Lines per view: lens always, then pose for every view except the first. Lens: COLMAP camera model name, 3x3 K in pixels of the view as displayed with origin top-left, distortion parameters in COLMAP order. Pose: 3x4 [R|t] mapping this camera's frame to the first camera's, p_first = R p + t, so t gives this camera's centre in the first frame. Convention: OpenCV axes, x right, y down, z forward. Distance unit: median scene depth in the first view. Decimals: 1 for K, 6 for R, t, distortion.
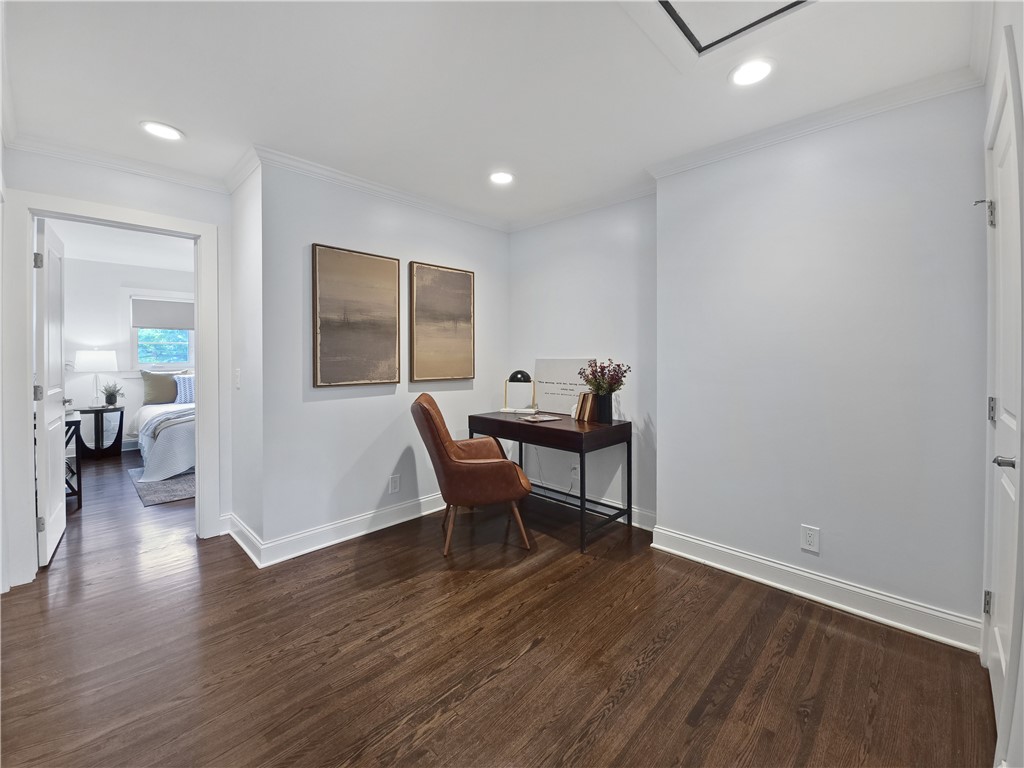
lens RADIAL K [[426.3, 0, 515.1], [0, 426.3, 360.1], [0, 0, 1]] dist [0.002148, -0.008007]
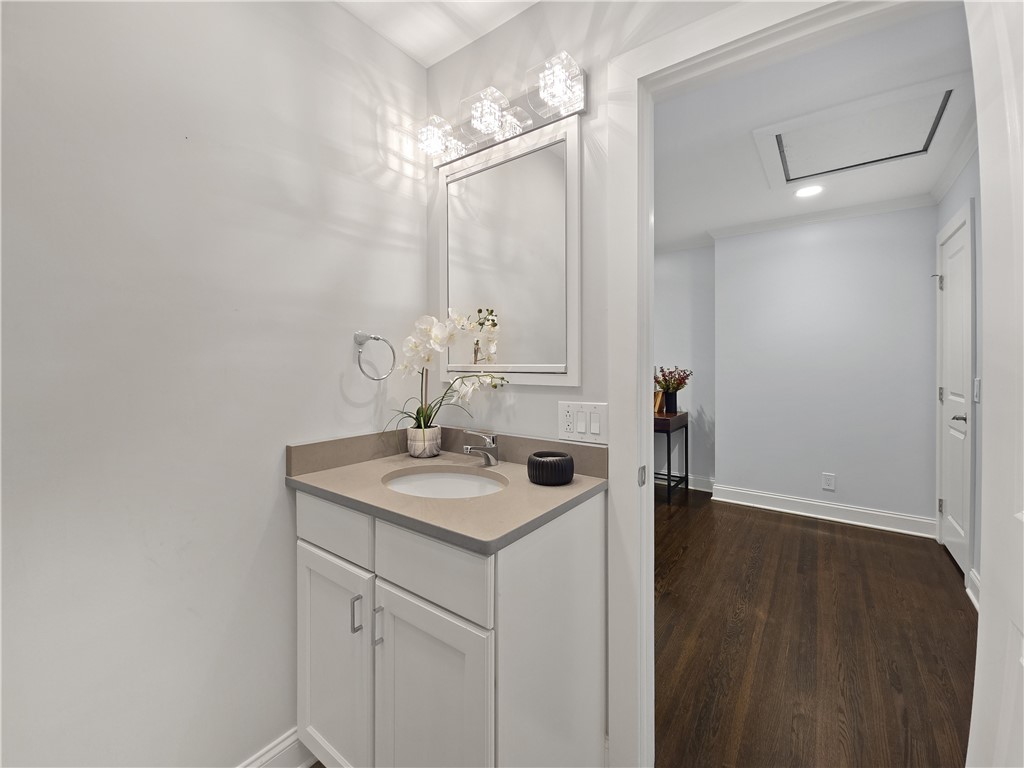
lens RADIAL K [[427.4, 0, 513.3], [0, 427.4, 366.1], [0, 0, 1]] dist [0.001844, -0.000291]
pose [[0.990579, -0.001769, 0.136928, -0.665722], [0.002396, 0.999987, -0.004418, 0.002806], [-0.136919, 0.004704, 0.990571, -0.395274]]
